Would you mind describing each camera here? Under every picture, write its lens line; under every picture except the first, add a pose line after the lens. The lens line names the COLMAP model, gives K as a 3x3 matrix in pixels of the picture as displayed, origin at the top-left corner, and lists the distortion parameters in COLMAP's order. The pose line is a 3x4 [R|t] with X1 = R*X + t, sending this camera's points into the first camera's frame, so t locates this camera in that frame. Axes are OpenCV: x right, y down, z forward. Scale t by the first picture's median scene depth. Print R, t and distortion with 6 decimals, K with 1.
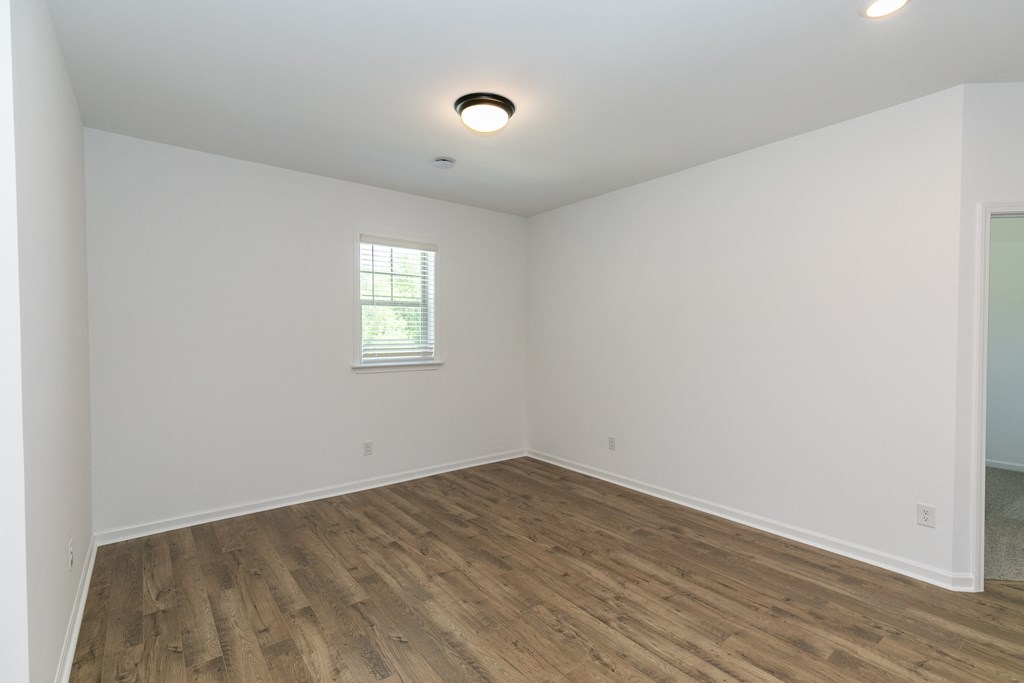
lens RADIAL K [[473.9, 0, 523.2], [0, 473.9, 347.8], [0, 0, 1]] dist [0.006301, 0.006026]
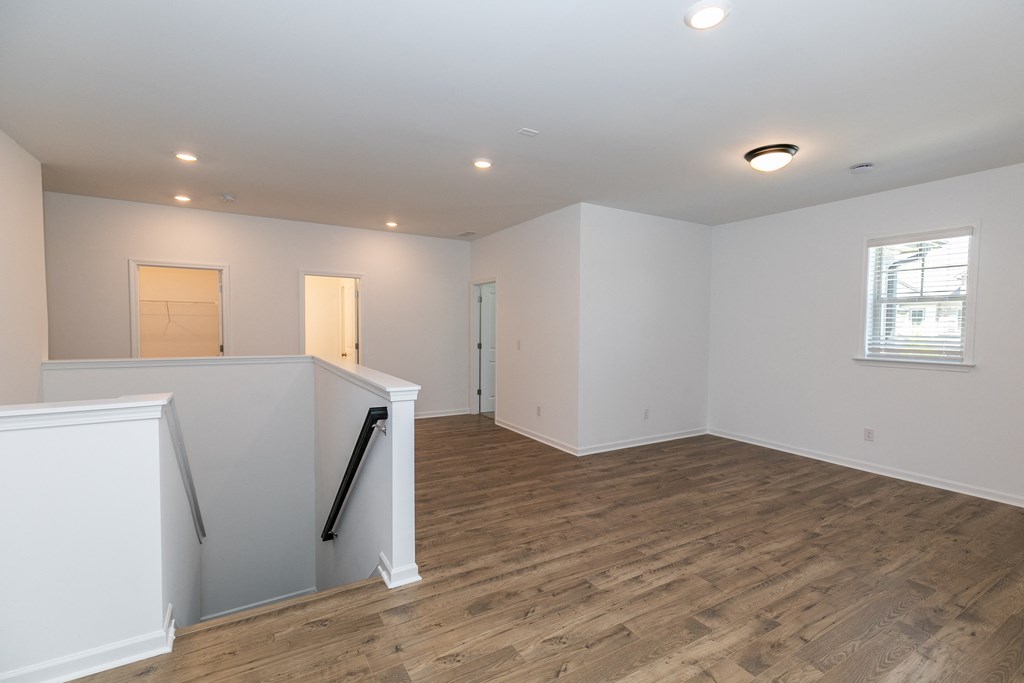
lens RADIAL K [[473.9, 0, 521.5], [0, 473.9, 338.1], [0, 0, 1]] dist [0.006301, 0.006026]
pose [[-0.145841, 0.018770, -0.989130, 1.192998], [-0.036485, 0.999038, 0.024338, -0.010717], [0.988635, 0.039638, -0.145016, 0.491437]]
